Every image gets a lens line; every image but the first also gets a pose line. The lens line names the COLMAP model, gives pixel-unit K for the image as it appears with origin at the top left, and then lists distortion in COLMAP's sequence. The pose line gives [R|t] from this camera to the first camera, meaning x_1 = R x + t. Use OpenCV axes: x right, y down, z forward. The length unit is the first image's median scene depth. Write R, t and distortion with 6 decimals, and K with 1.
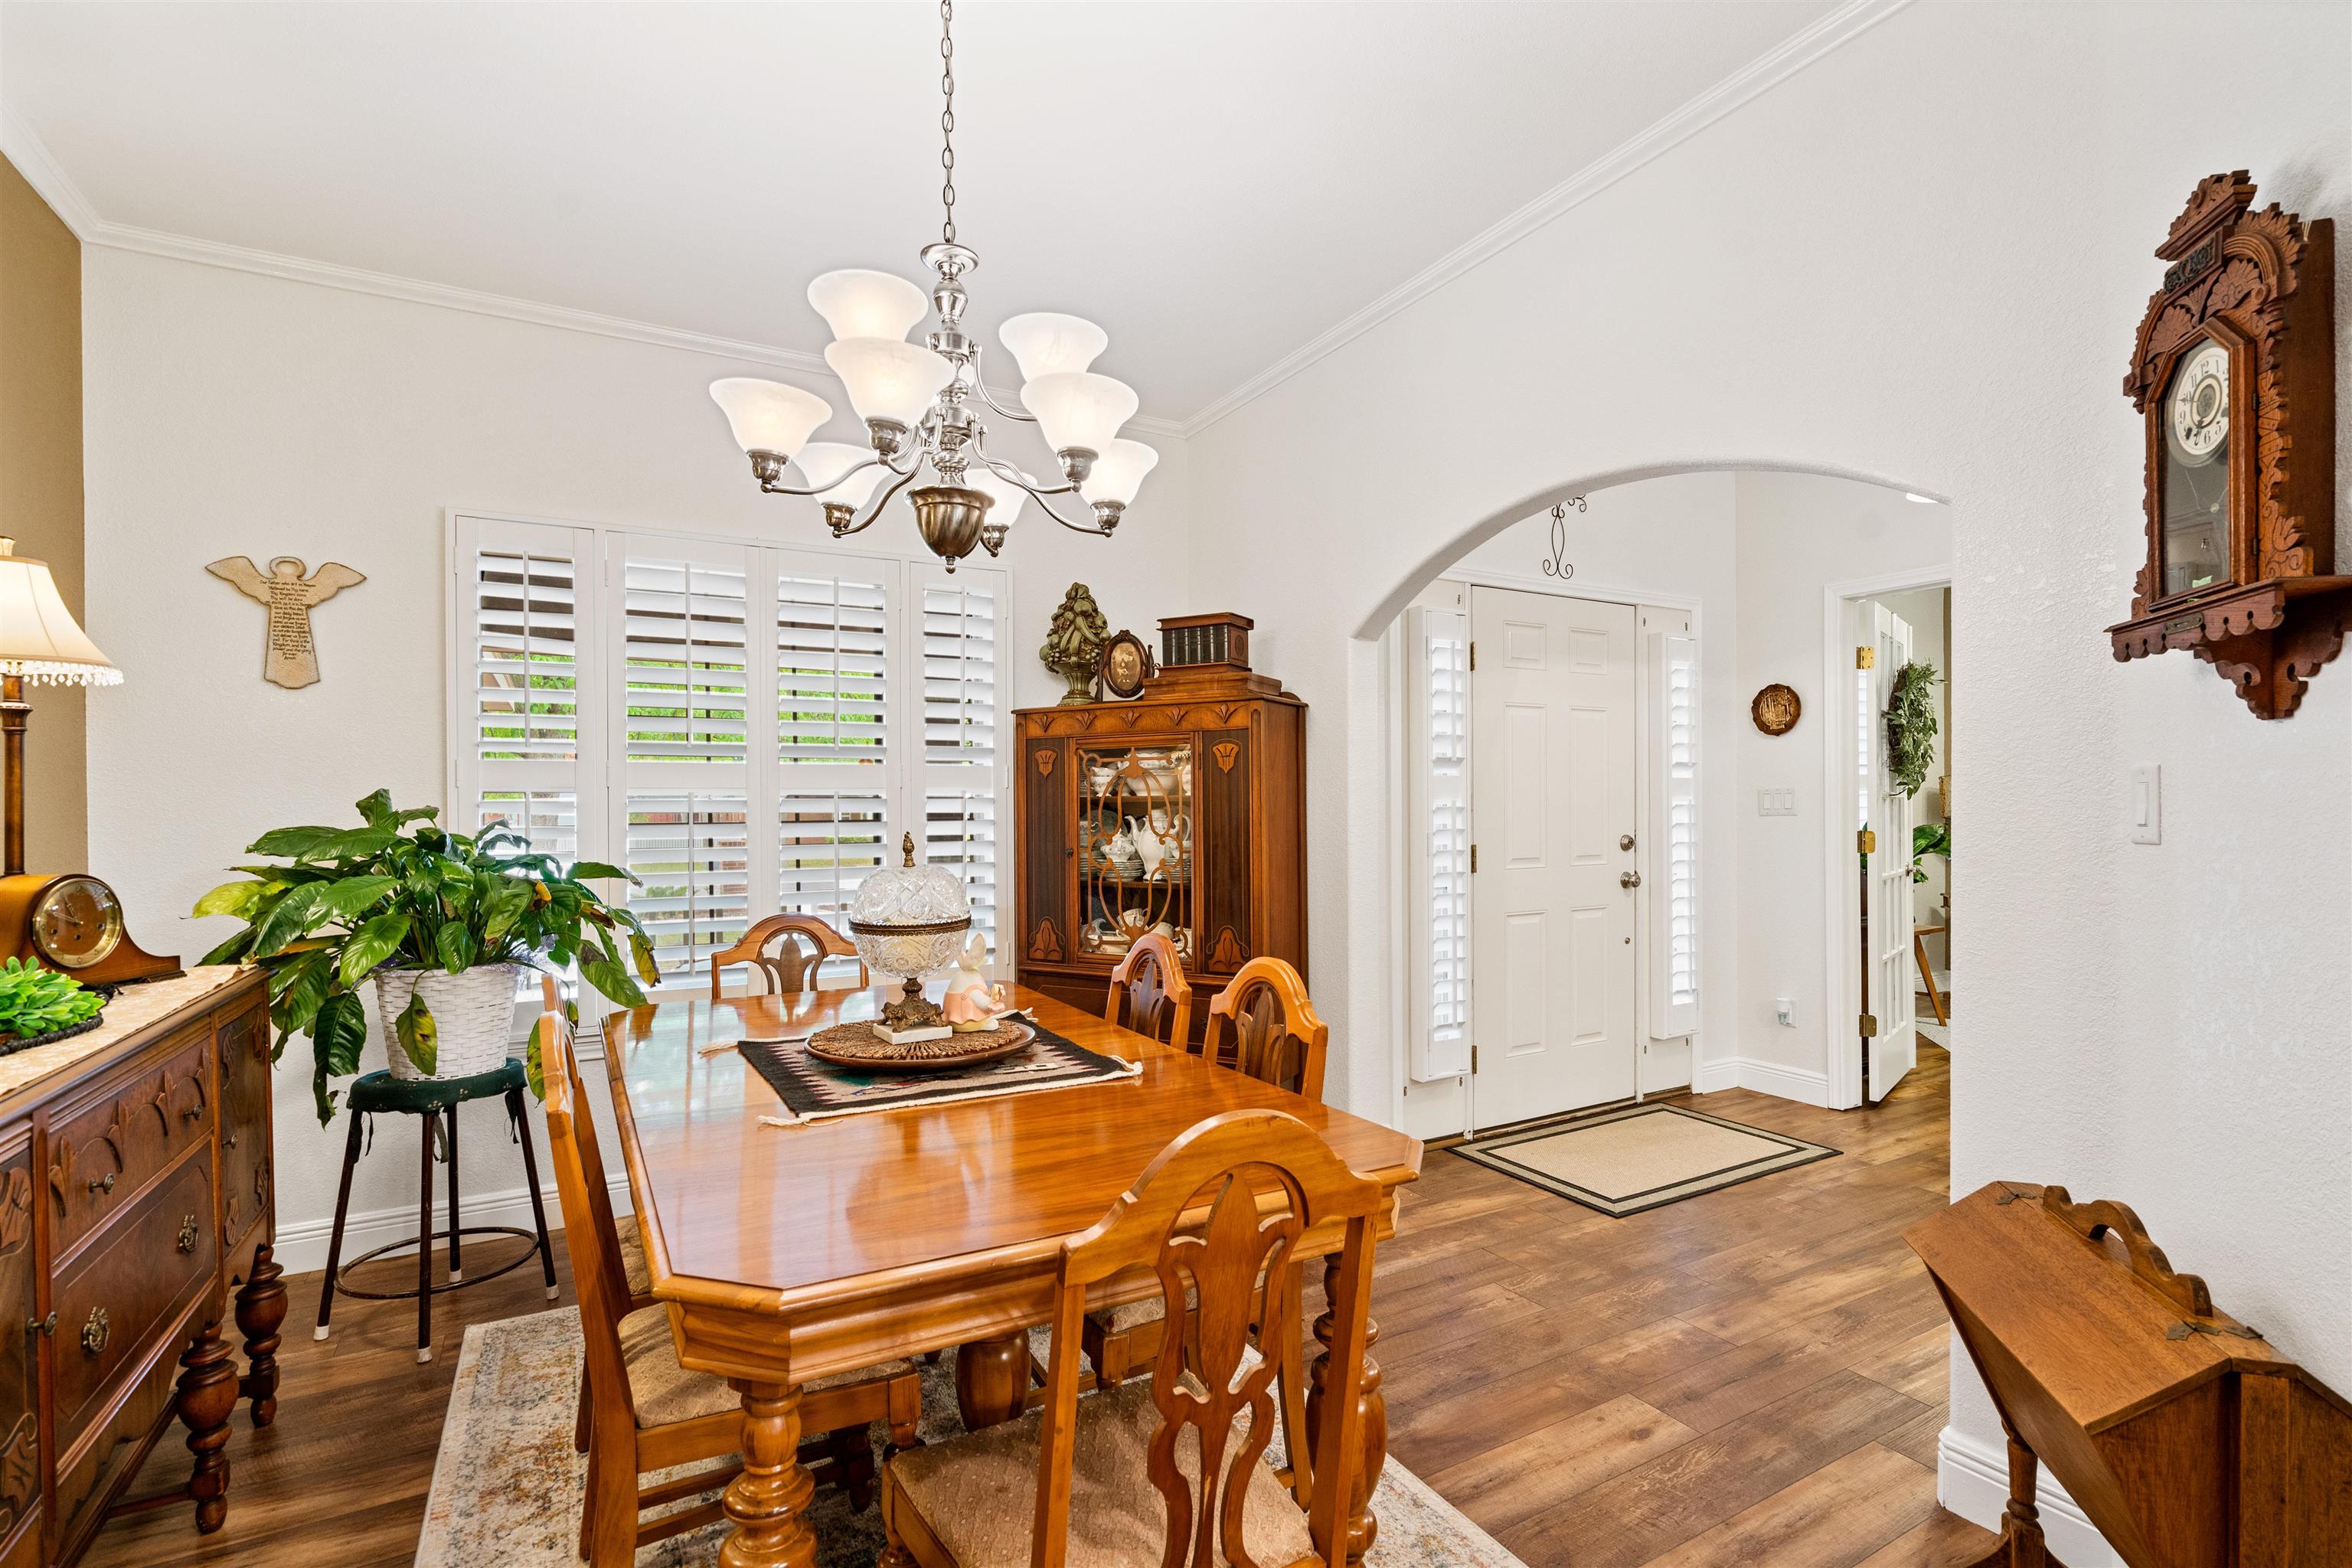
lens RADIAL K [[1077.8, 0, 1174.6], [0, 1077.8, 793.6], [0, 0, 1]] dist [0.000931, 0.000007]
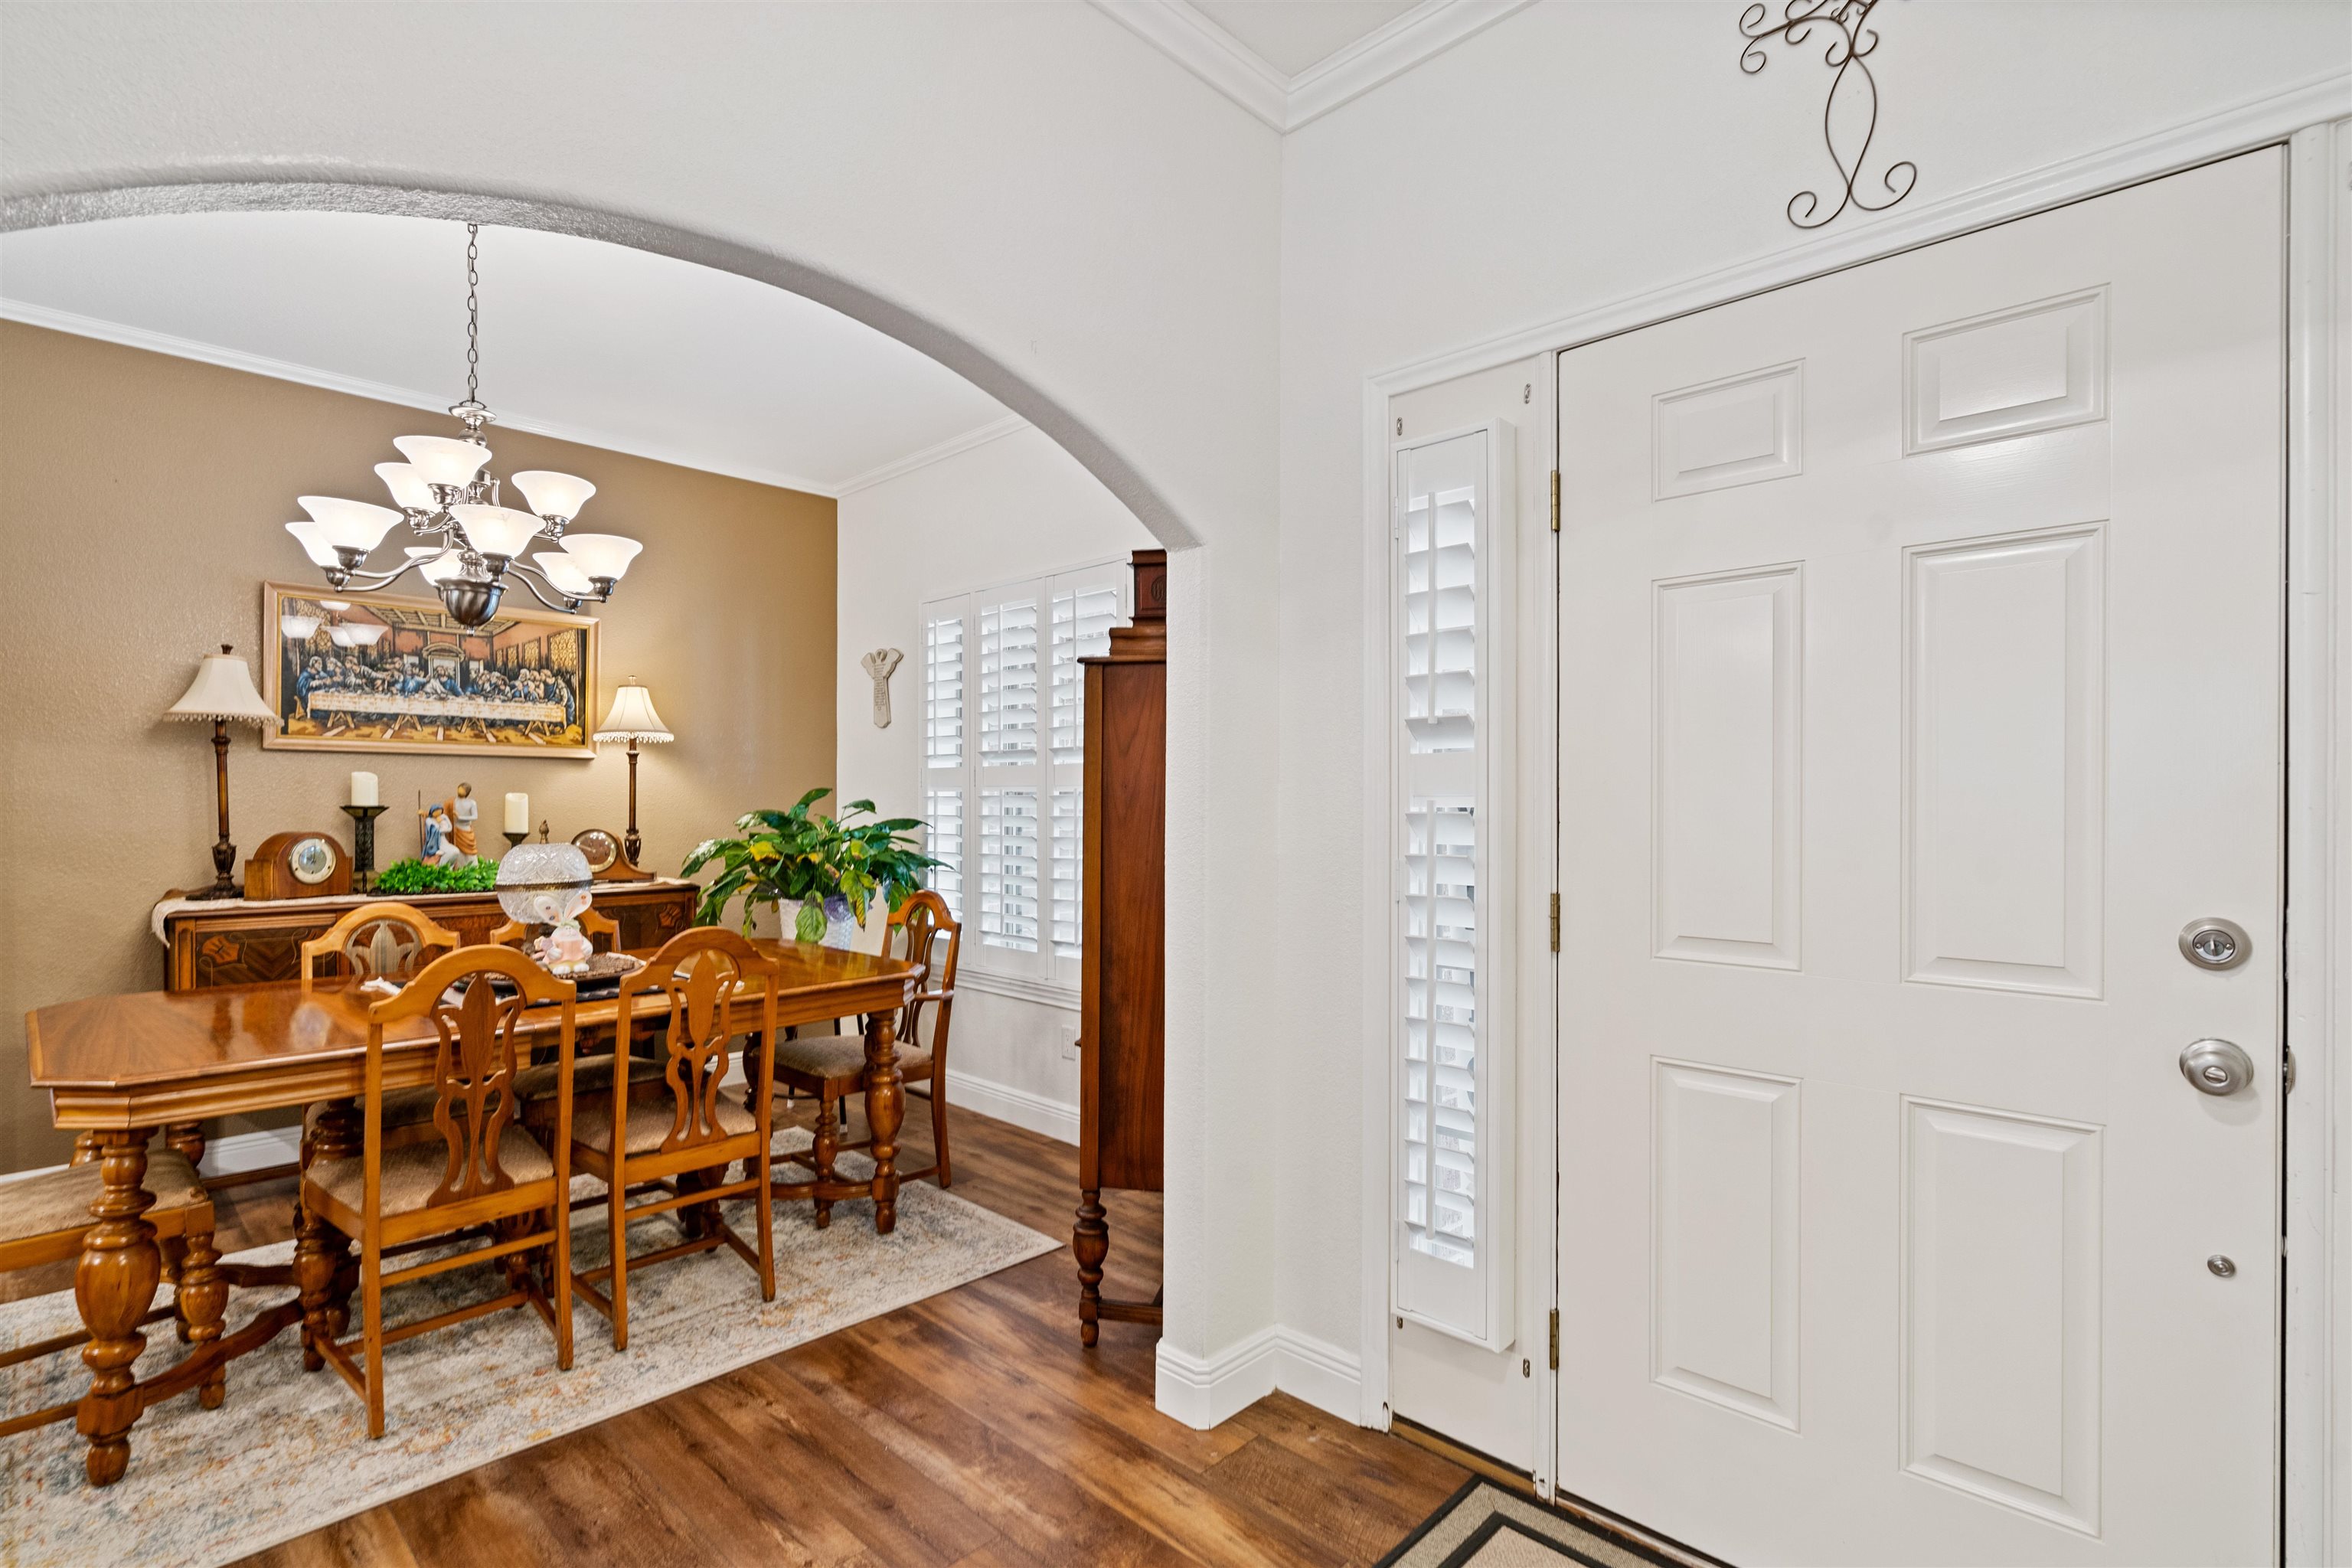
lens RADIAL K [[1077.8, 0, 1179.0], [0, 1077.8, 795.7], [0, 0, 1]] dist [0.000931, 0.000007]
pose [[0.306916, 0.004642, -0.951725, 0.709528], [0.008027, 0.999940, 0.007466, -0.001530], [0.951703, -0.009931, 0.306861, 0.720696]]
